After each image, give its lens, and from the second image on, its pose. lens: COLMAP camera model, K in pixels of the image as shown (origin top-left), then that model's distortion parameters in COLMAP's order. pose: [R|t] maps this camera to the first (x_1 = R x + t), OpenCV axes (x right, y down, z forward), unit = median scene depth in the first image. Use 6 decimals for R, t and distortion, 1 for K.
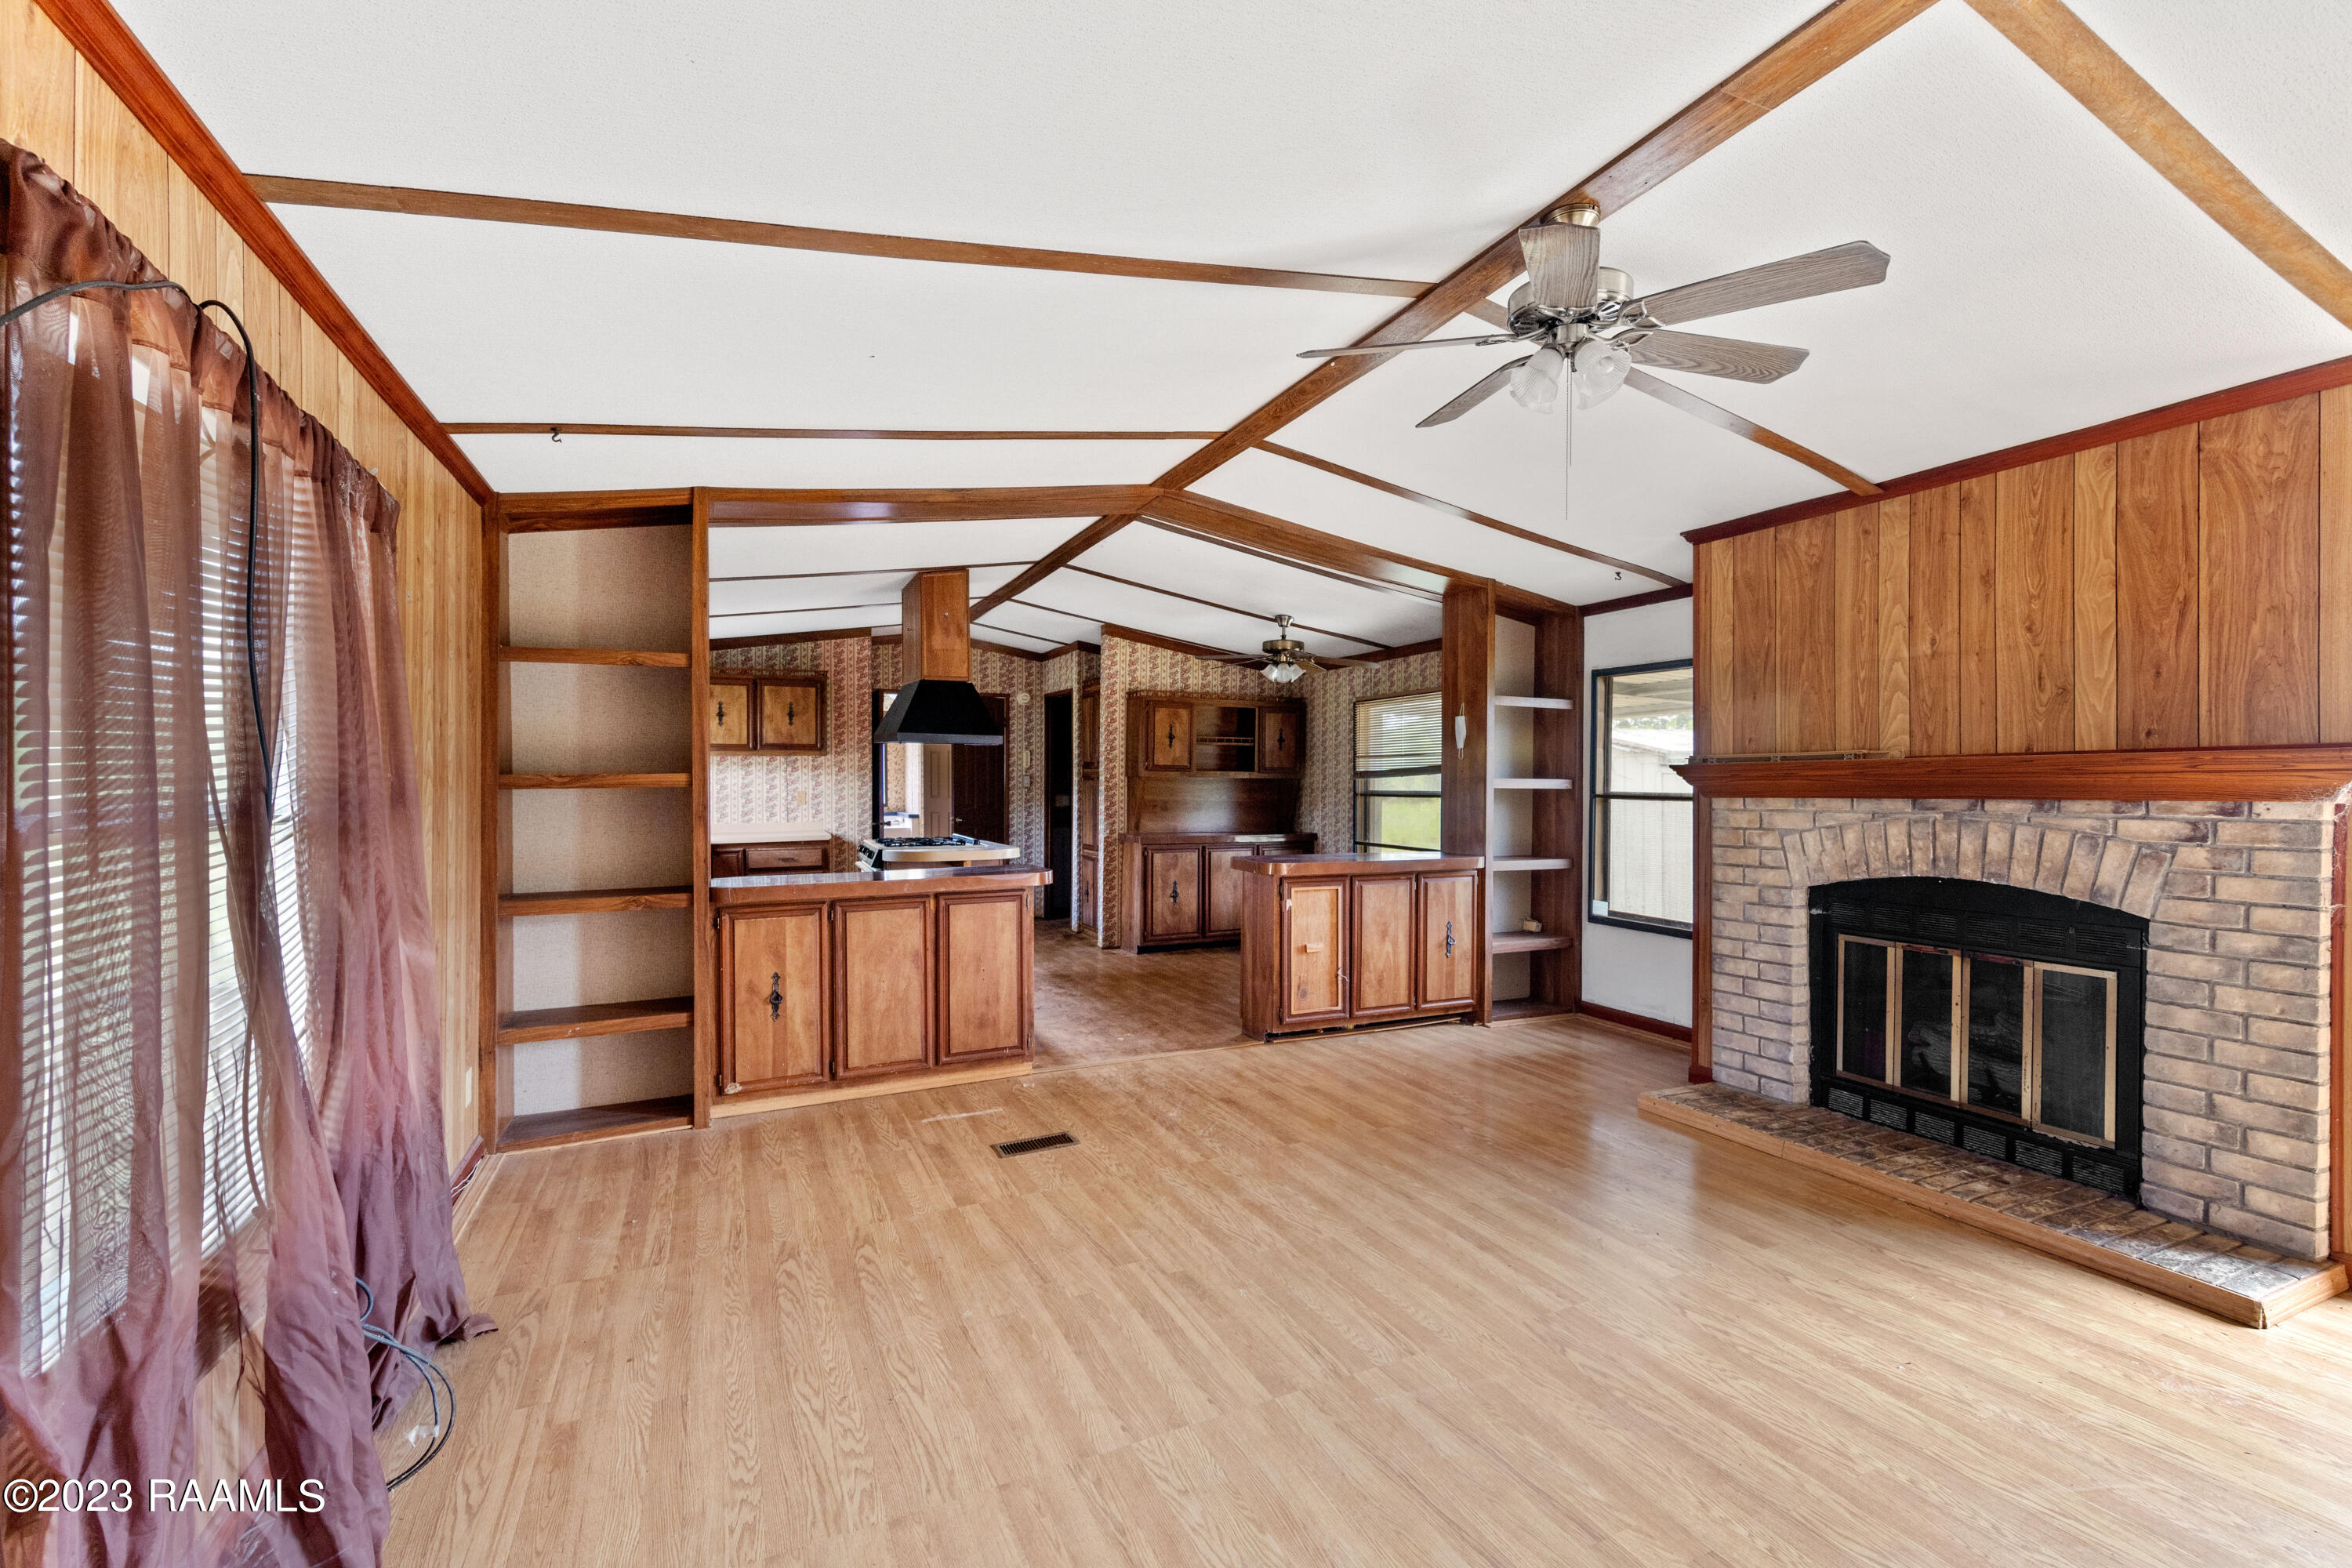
lens RADIAL K [[980.4, 0, 1167.7], [0, 980.4, 784.0], [0, 0, 1]] dist [0.001927, 0.000210]
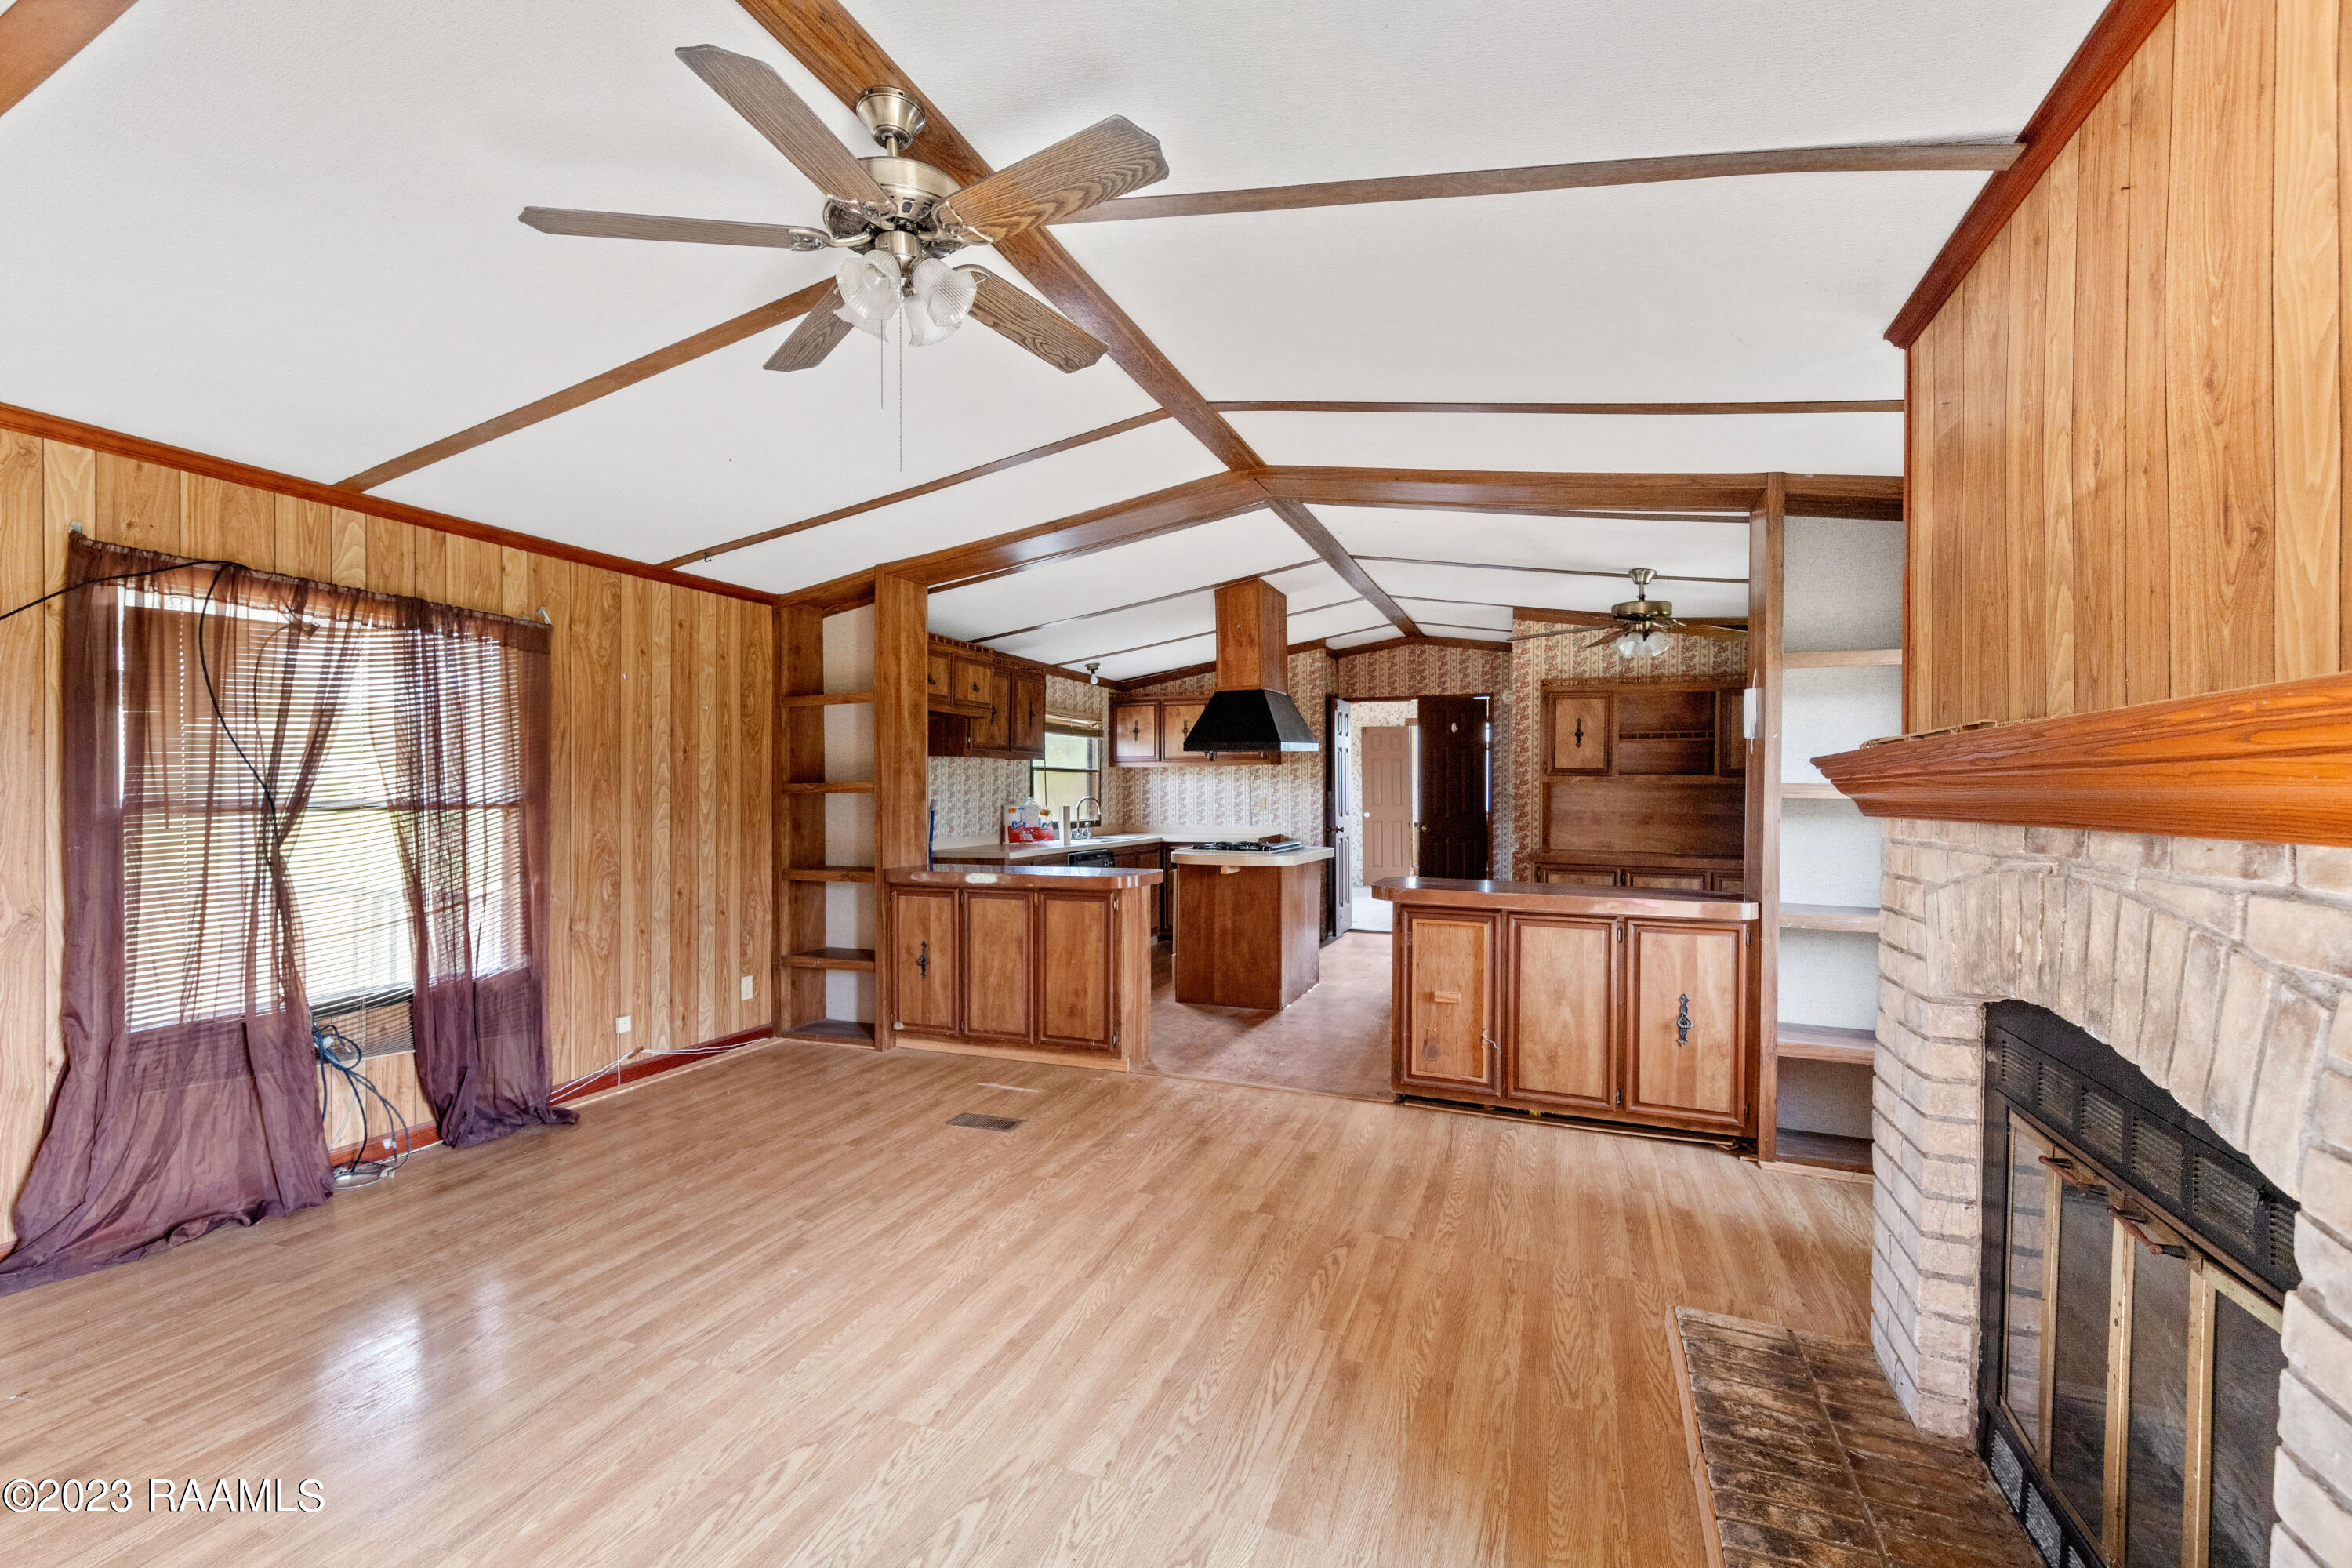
lens RADIAL K [[982.4, 0, 1174.6], [0, 982.4, 794.2], [0, 0, 1]] dist [0.002053, 0.000197]
pose [[0.688048, 0.004613, -0.725651, 0.719899], [-0.002860, 0.999989, 0.003645, 0.000318], [0.725660, -0.000432, 0.688054, 0.367332]]
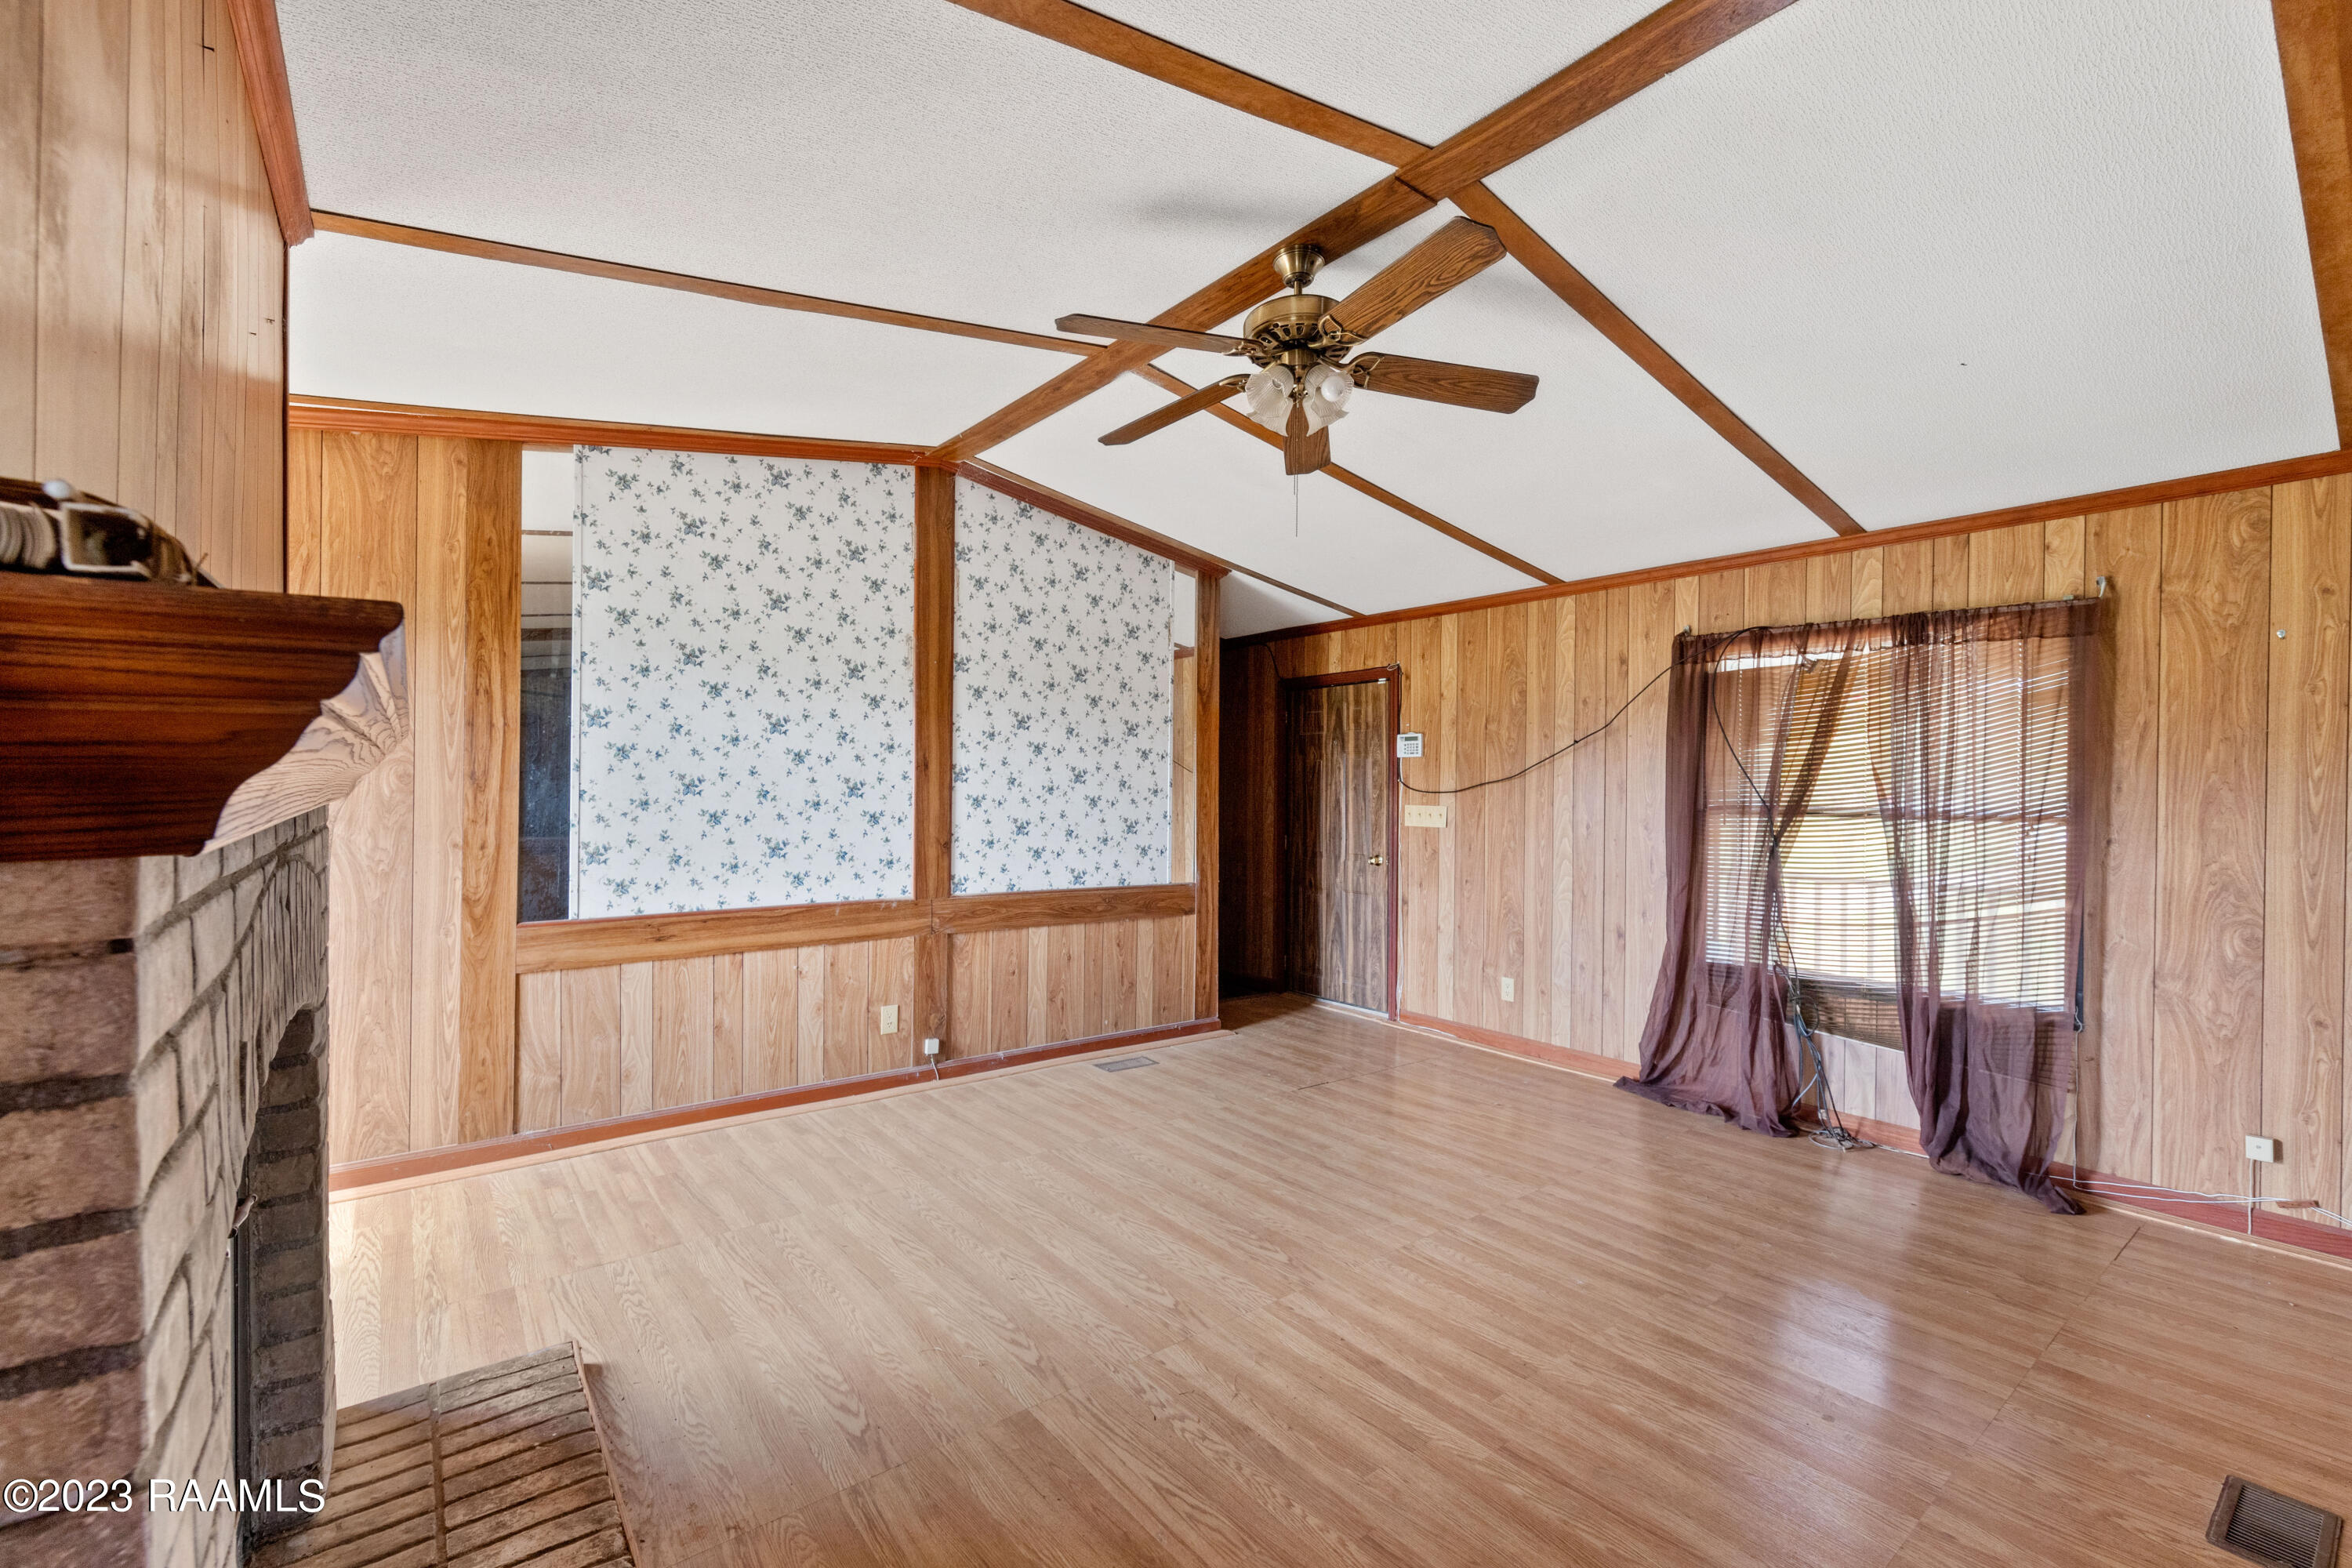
lens RADIAL K [[982.4, 0, 1174.6], [0, 982.4, 794.2], [0, 0, 1]] dist [0.002053, 0.000197]
pose [[-0.972867, -0.012005, -0.231055, 0.475407], [-0.013446, 0.999899, 0.004663, 0.001458], [0.230976, 0.007643, -0.972930, 1.228046]]
